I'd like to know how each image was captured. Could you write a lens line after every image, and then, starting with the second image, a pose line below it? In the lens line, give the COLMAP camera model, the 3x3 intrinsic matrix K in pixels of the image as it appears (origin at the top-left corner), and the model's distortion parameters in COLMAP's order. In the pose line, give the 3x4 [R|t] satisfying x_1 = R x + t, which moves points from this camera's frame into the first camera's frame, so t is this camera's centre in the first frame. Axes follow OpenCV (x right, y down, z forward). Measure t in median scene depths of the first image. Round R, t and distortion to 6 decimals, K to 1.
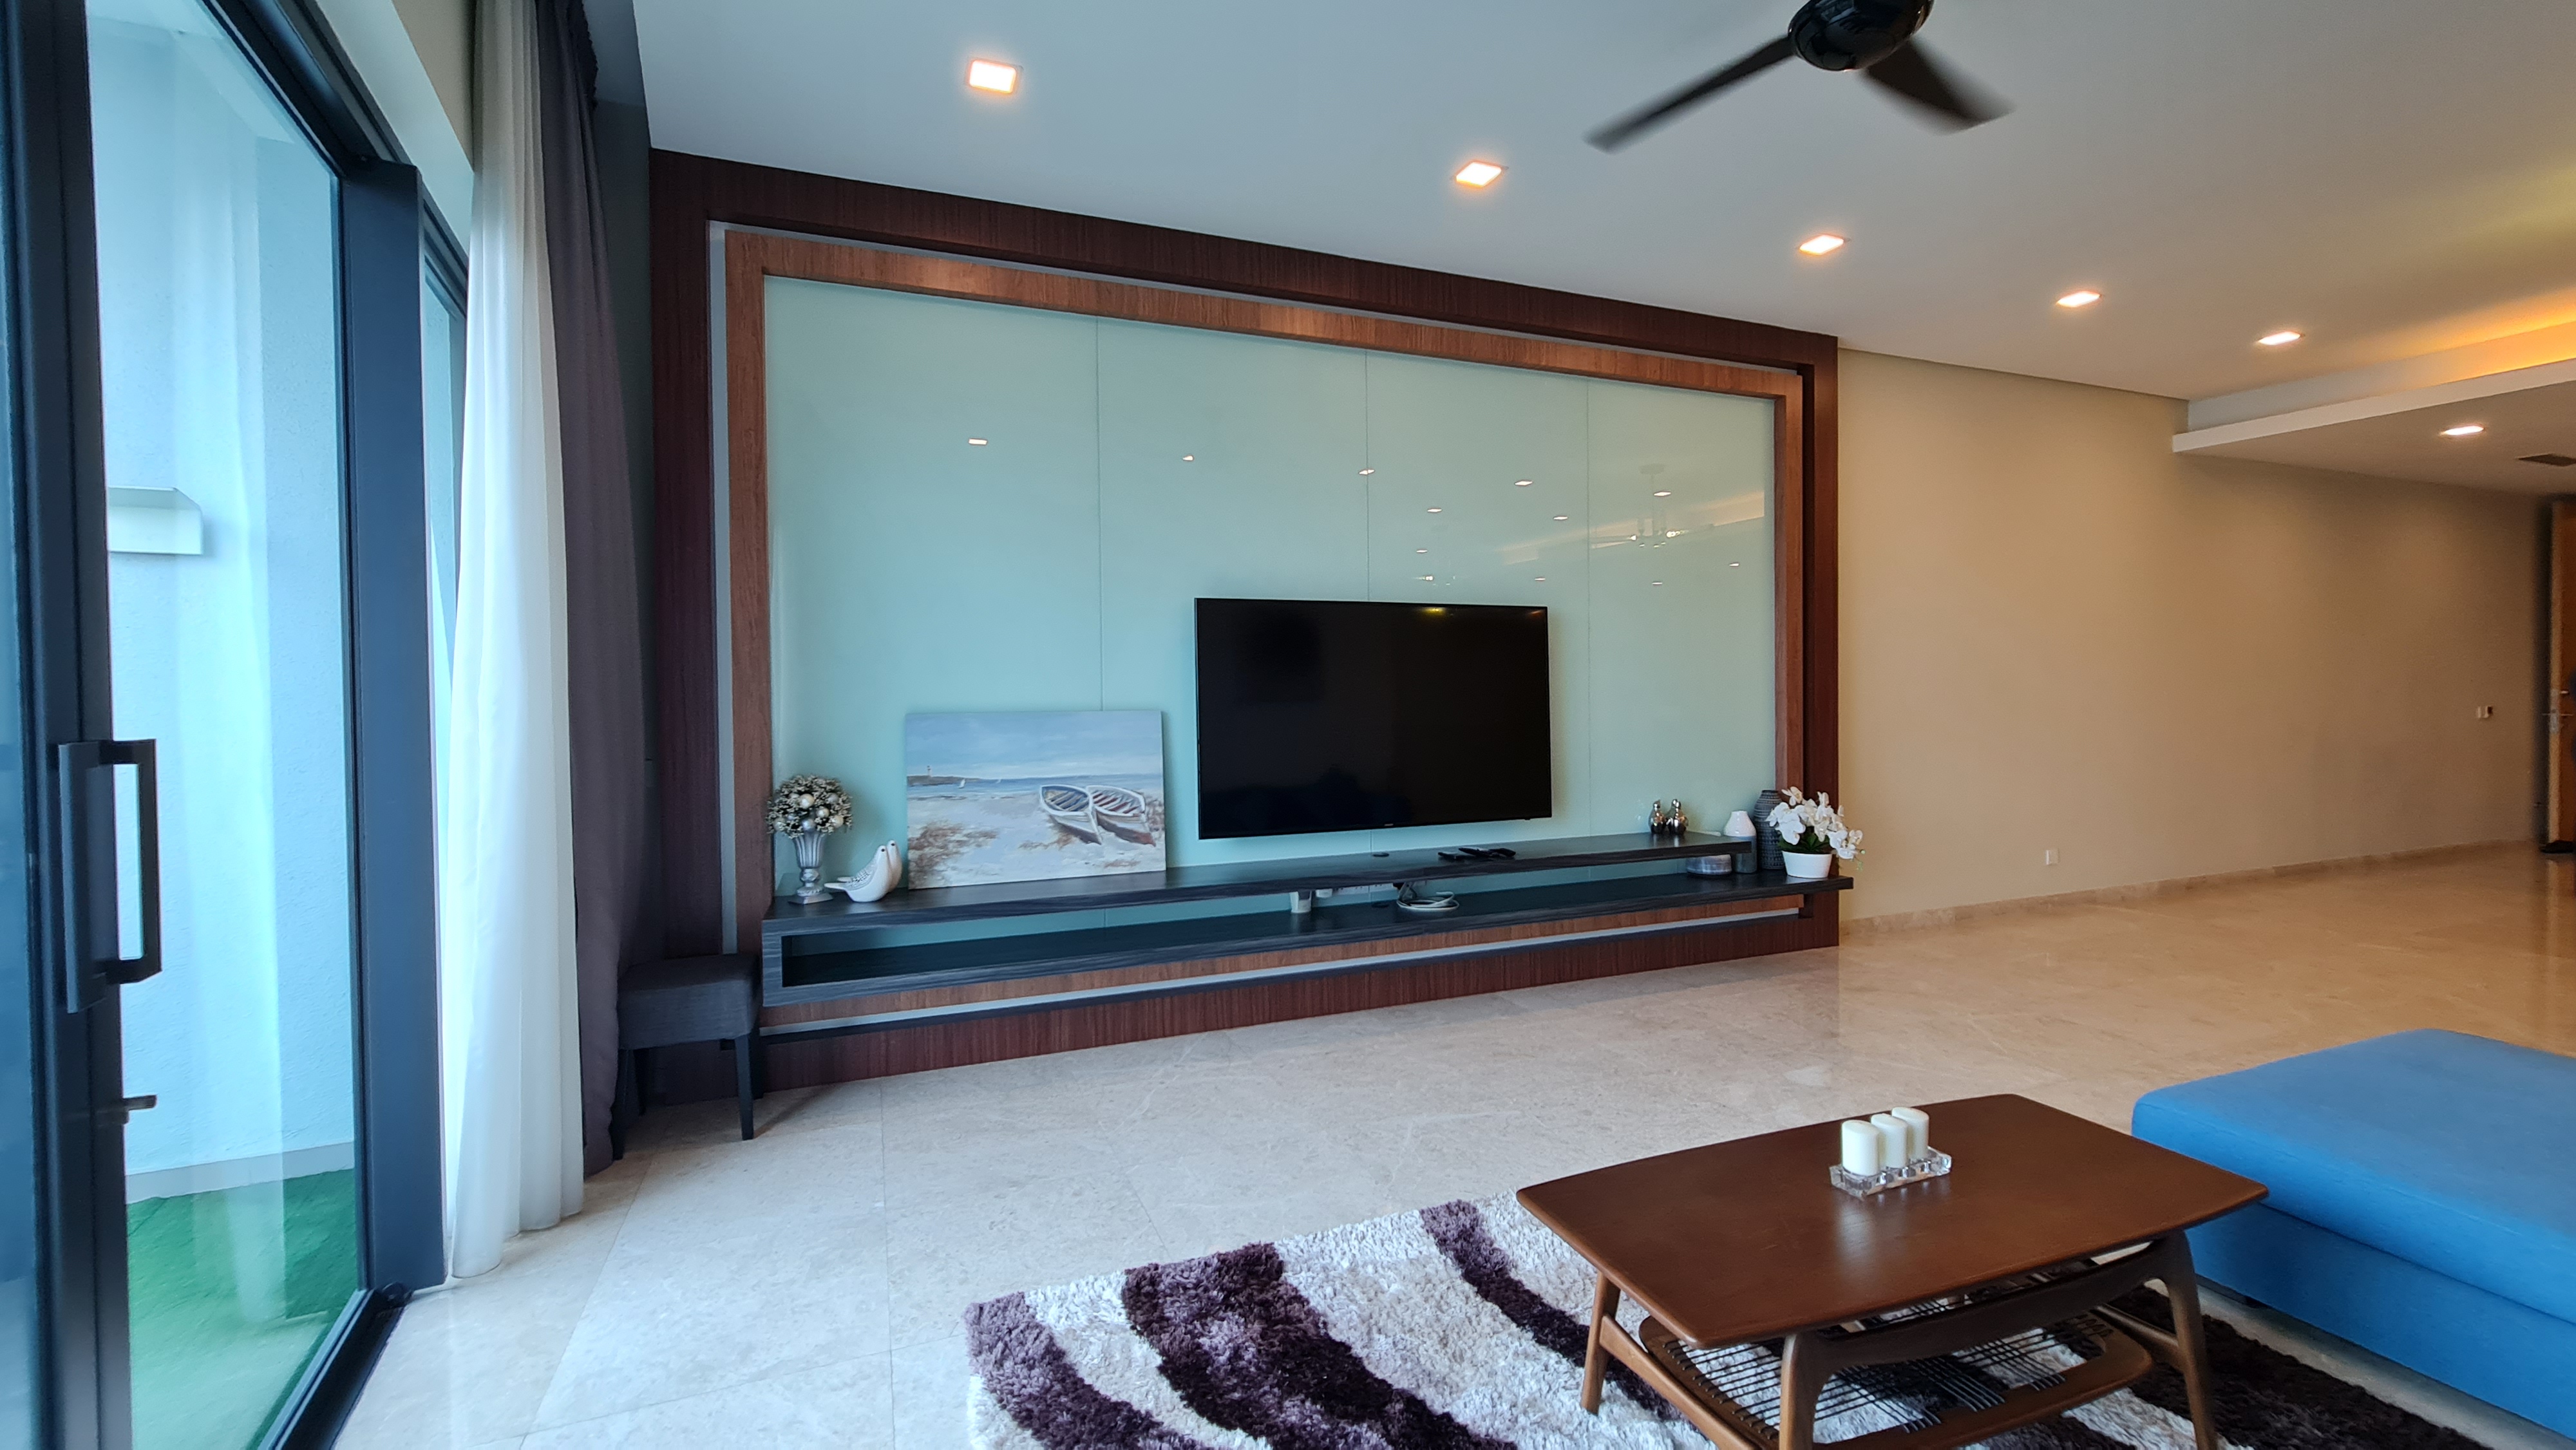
lens RADIAL K [[1048.1, 0, 1292.9], [0, 1048.1, 700.7], [0, 0, 1]] dist [-0.001329, 0.000090]
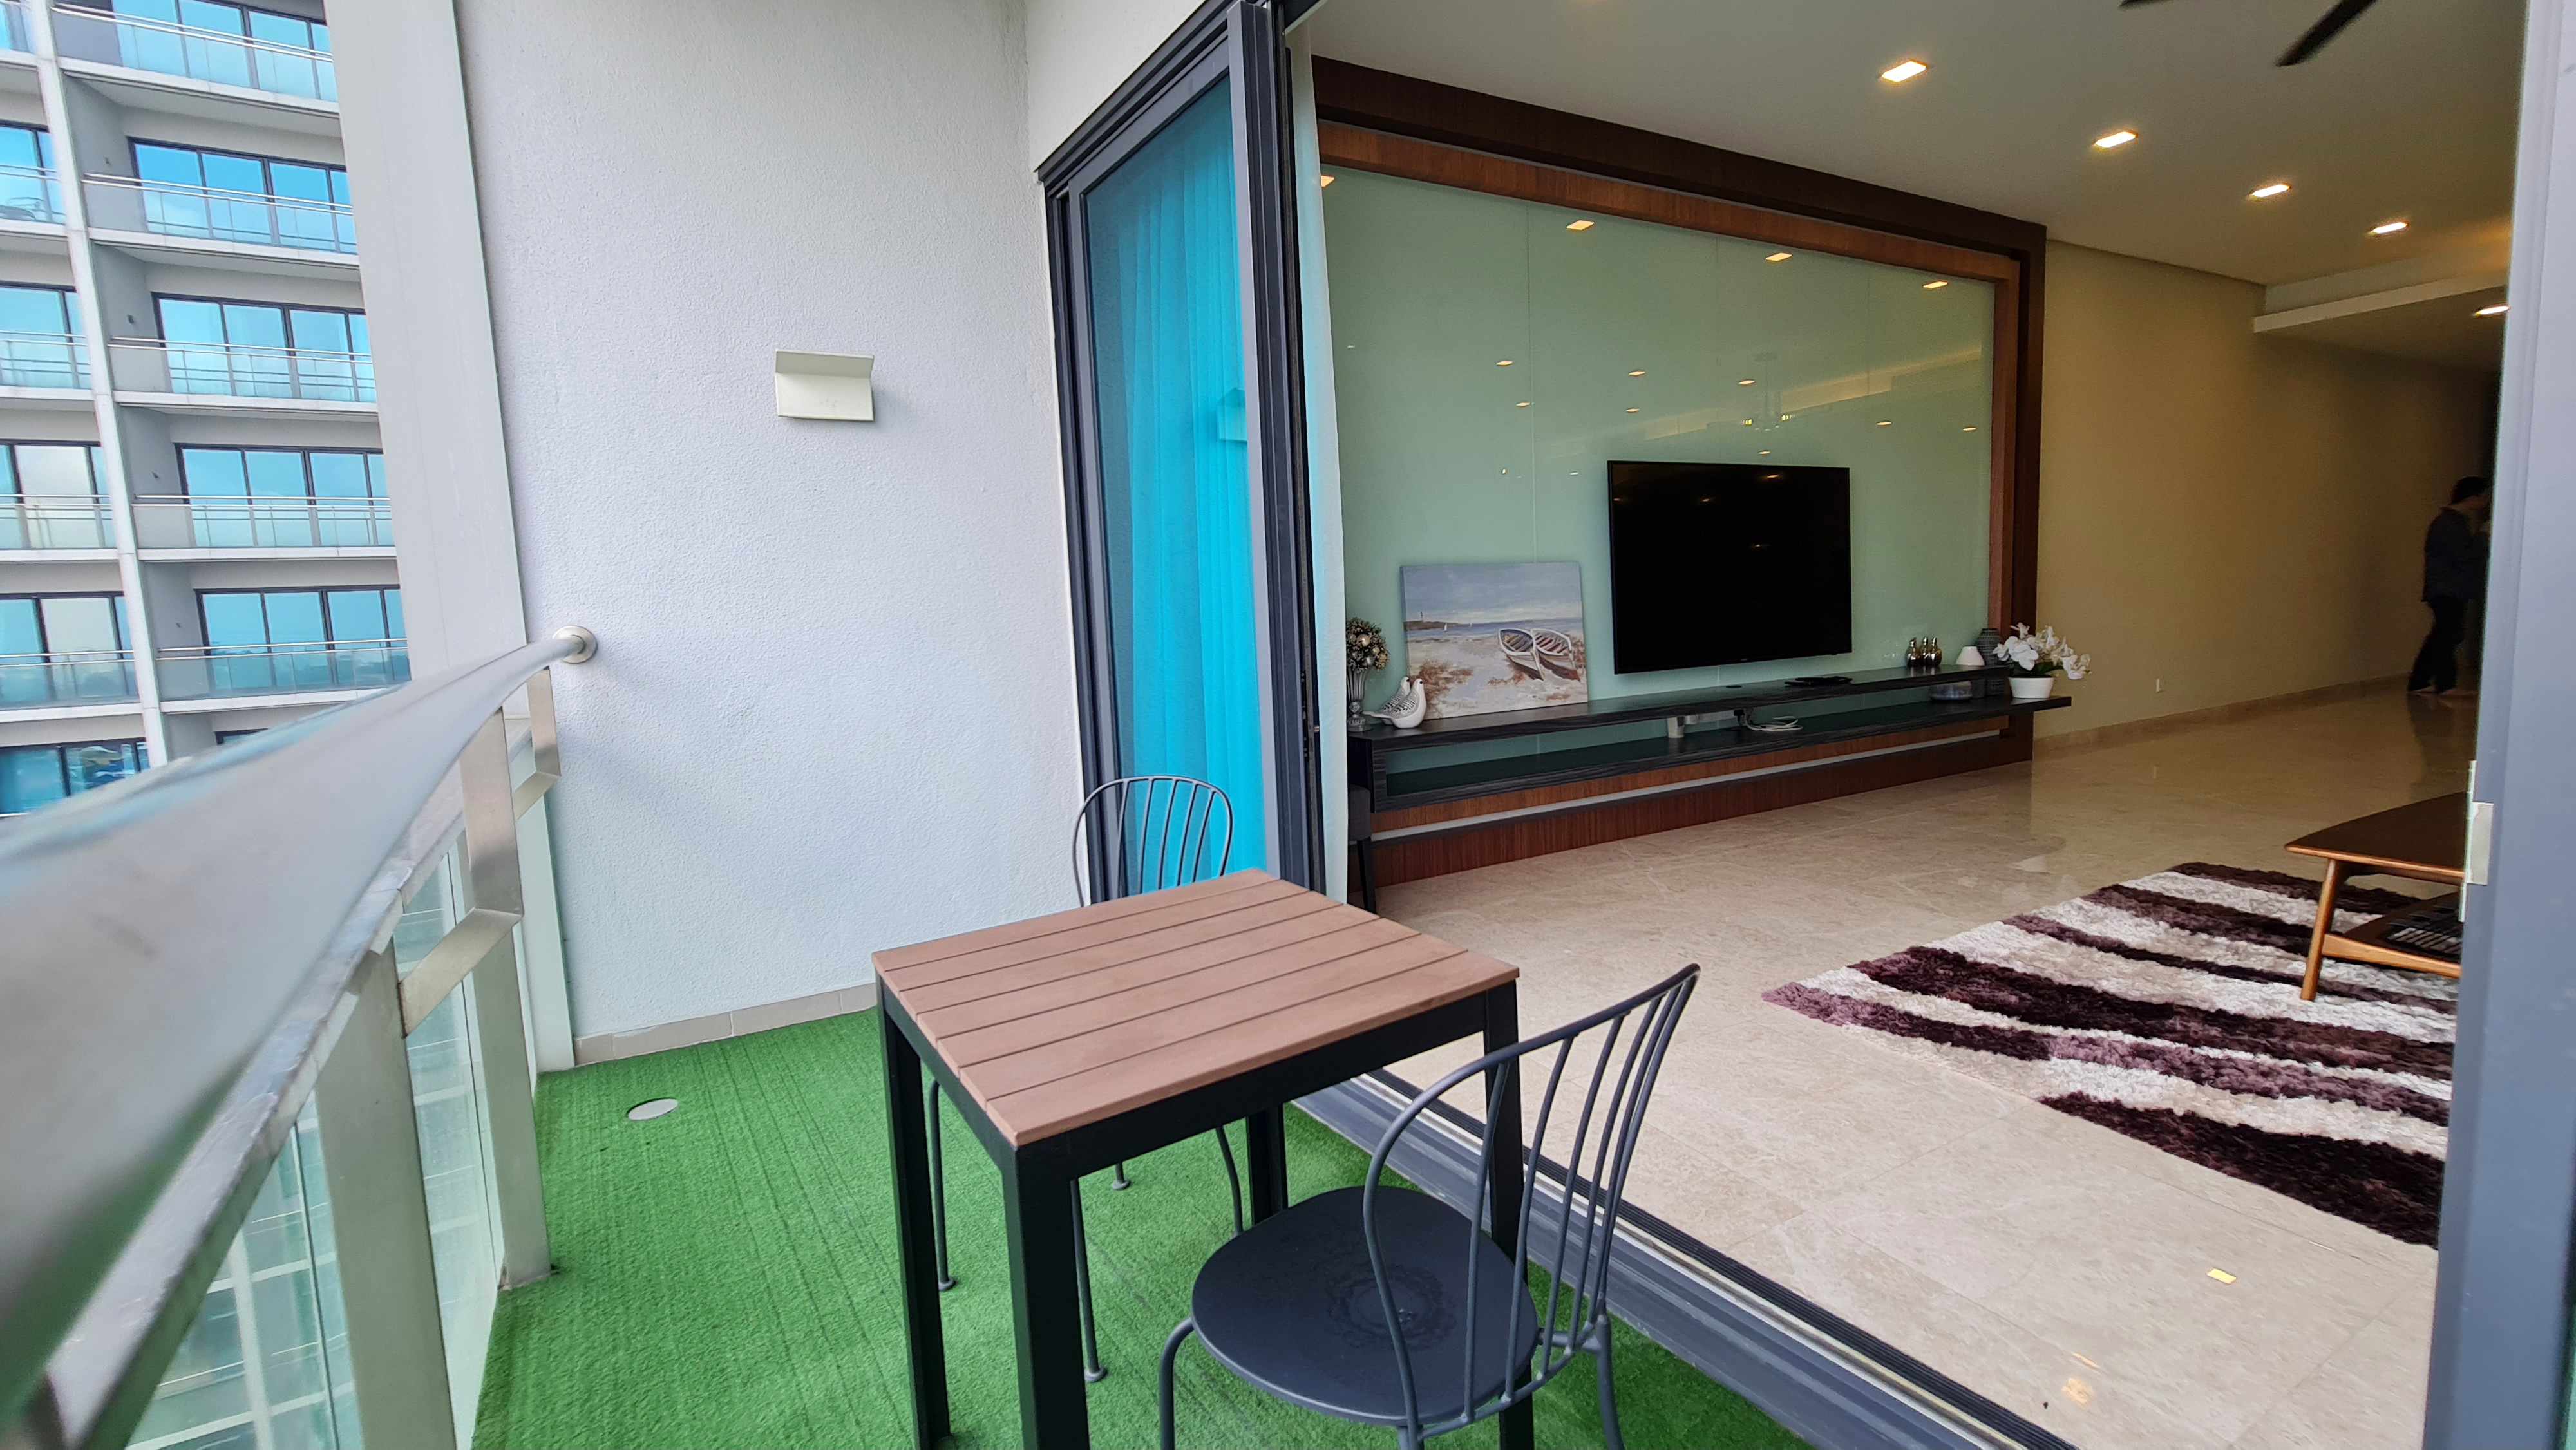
lens RADIAL K [[1048.1, 0, 1292.9], [0, 1048.1, 700.7], [0, 0, 1]] dist [-0.001329, 0.000090]
pose [[0.993887, -0.041935, 0.102124, -0.561932], [0.033168, 0.995736, 0.086081, 0.051512], [-0.105298, -0.082168, 0.991040, -0.101396]]
